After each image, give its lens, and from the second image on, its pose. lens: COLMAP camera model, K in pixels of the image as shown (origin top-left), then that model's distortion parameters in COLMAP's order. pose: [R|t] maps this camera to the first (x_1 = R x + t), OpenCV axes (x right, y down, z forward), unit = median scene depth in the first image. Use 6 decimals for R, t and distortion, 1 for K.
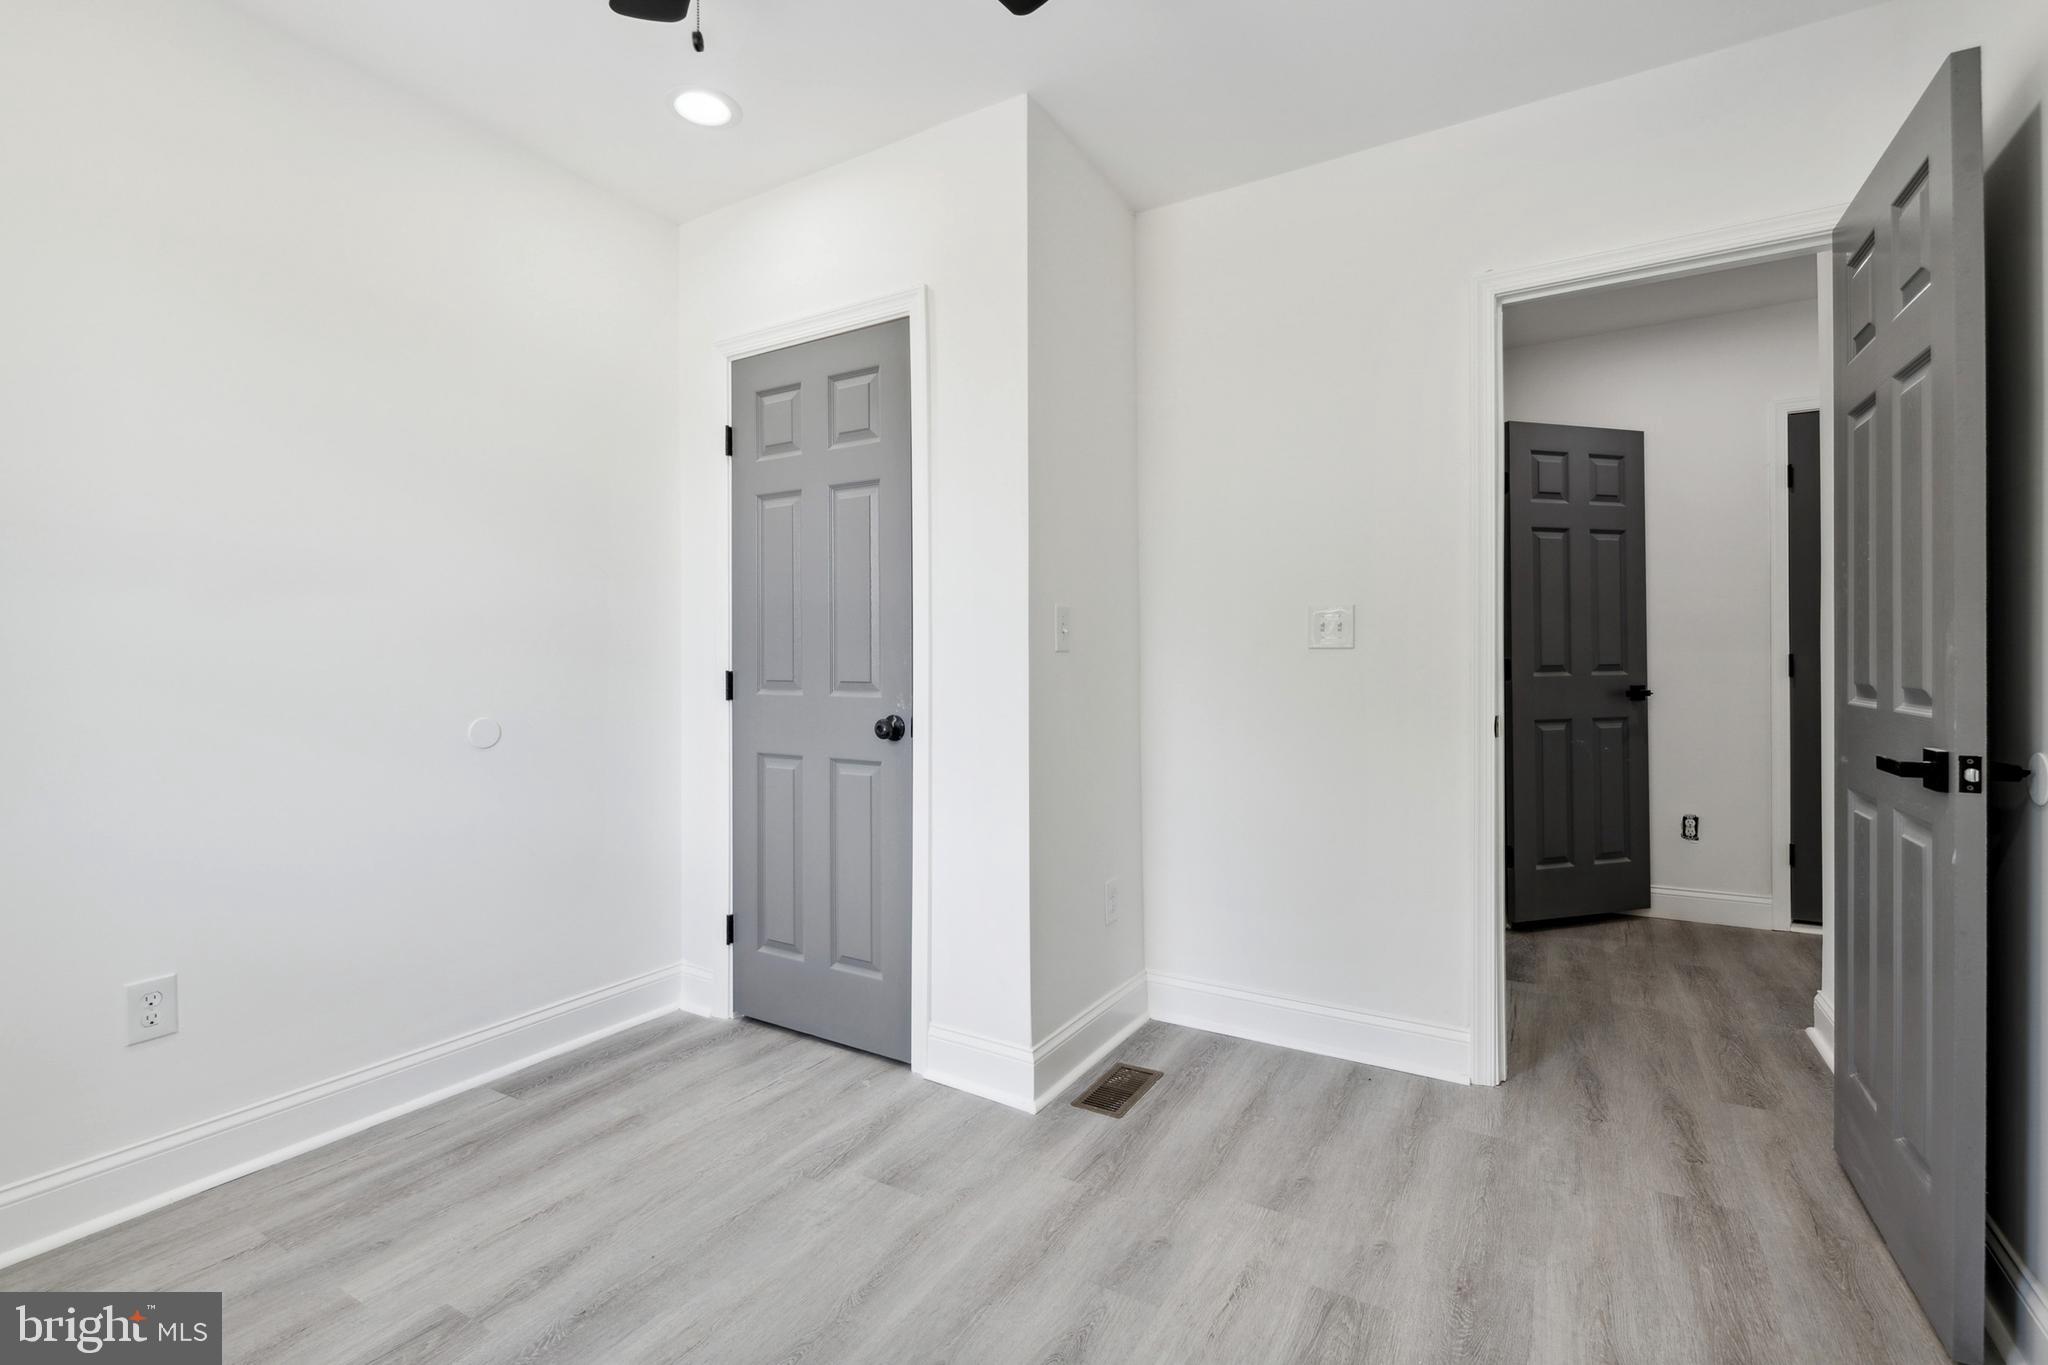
lens RADIAL K [[909.6, 0, 1028.6], [0, 909.6, 665.2], [0, 0, 1]] dist [0.001354, -0.000296]
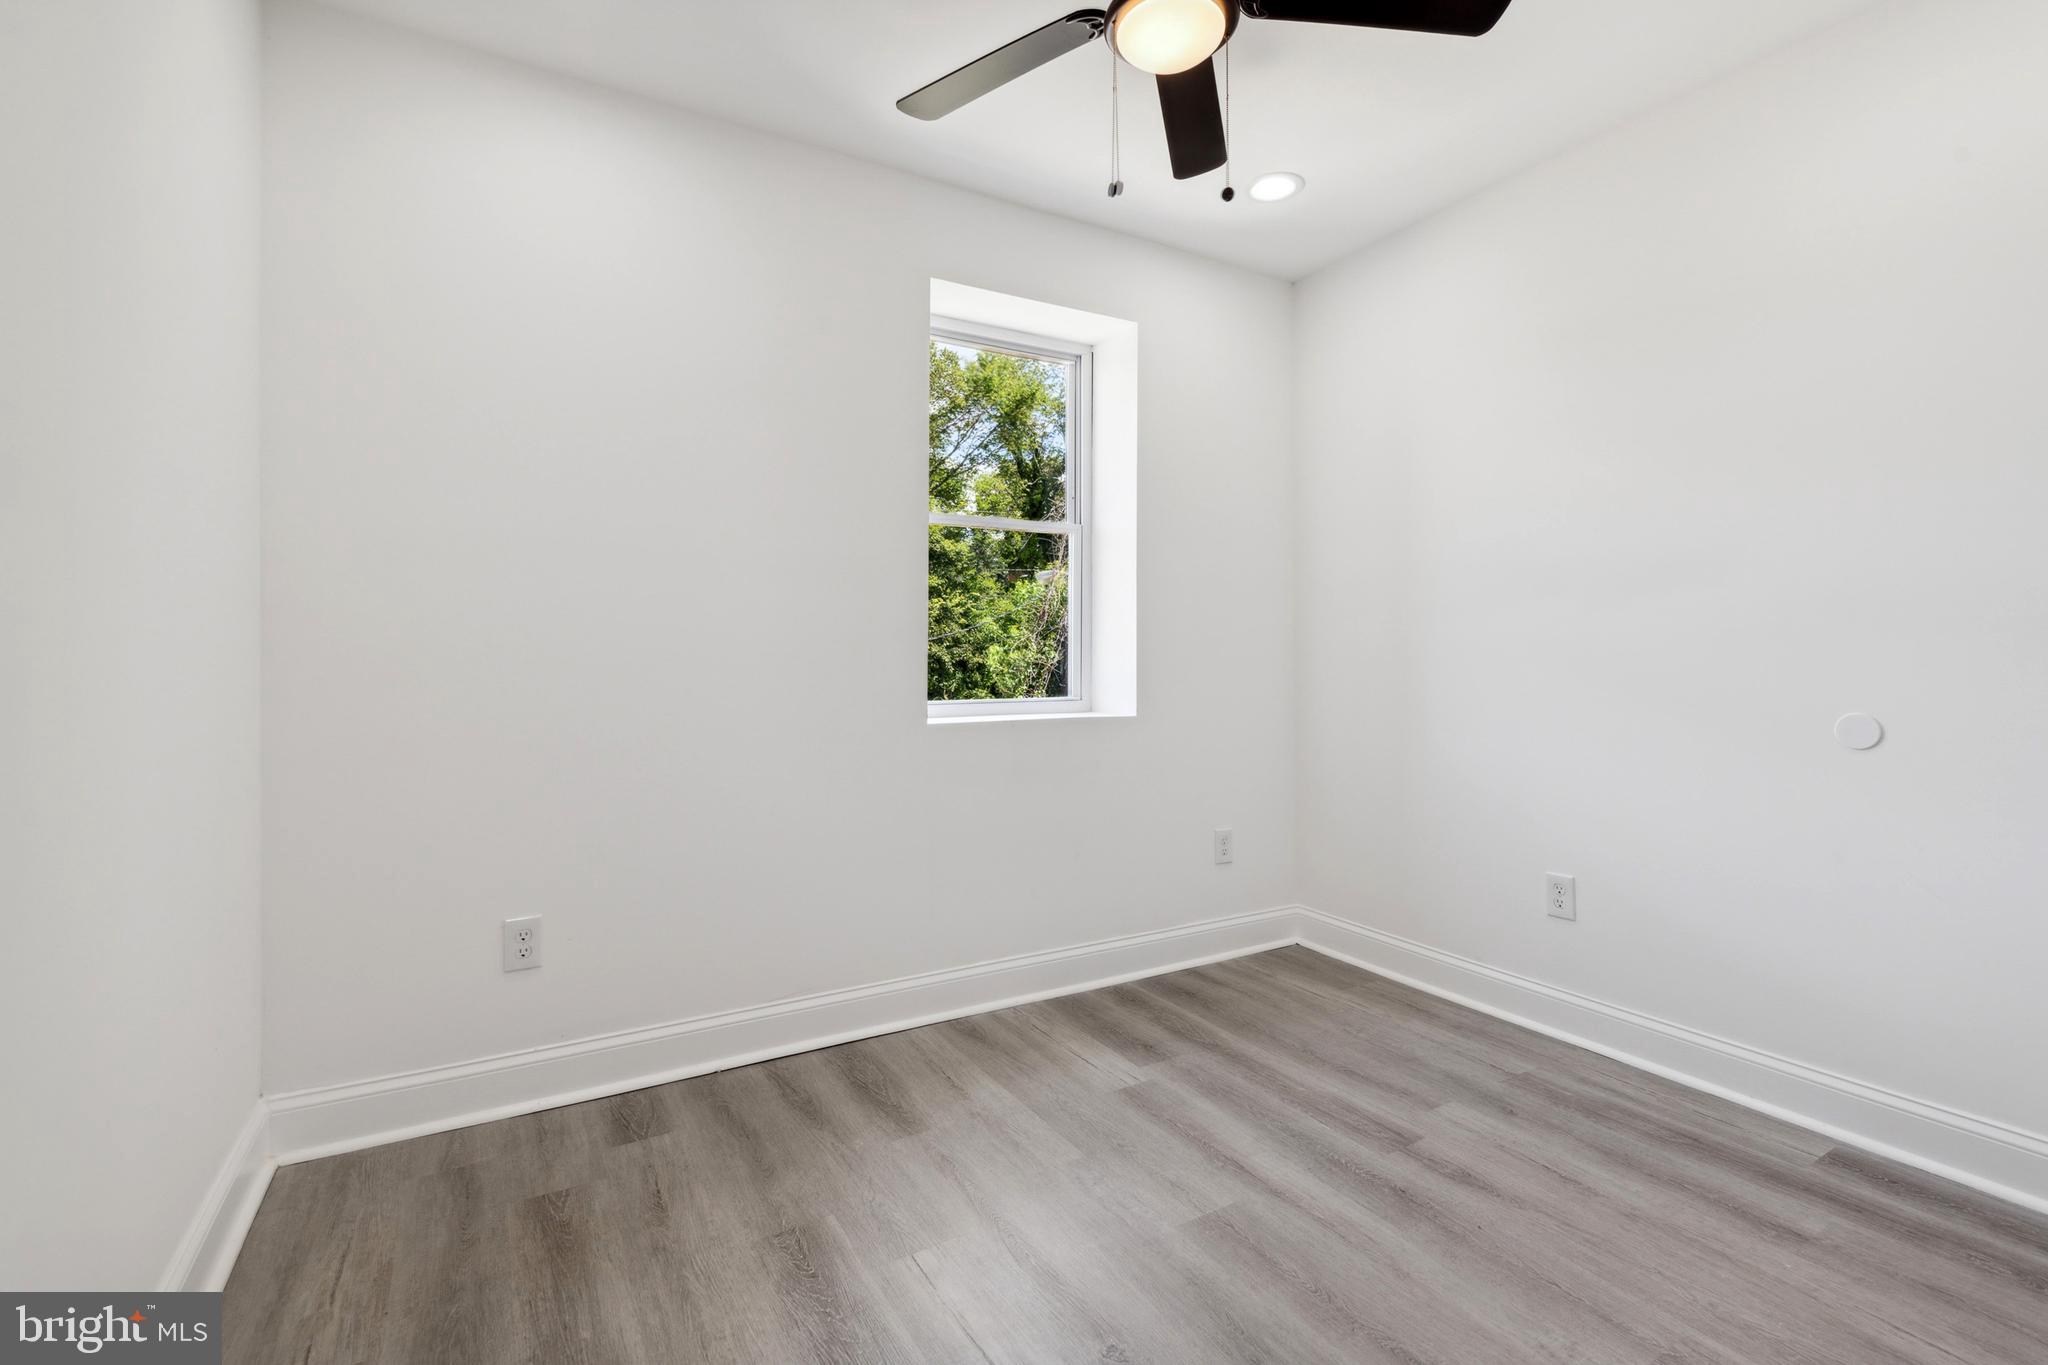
lens RADIAL K [[909.6, 0, 1028.6], [0, 909.6, 665.2], [0, 0, 1]] dist [0.001354, -0.000296]
pose [[-0.481185, 0.006670, -0.876593, 0.617552], [0.000281, 0.999972, 0.007454, 0.008777], [0.876619, 0.003340, -0.481174, 0.891408]]
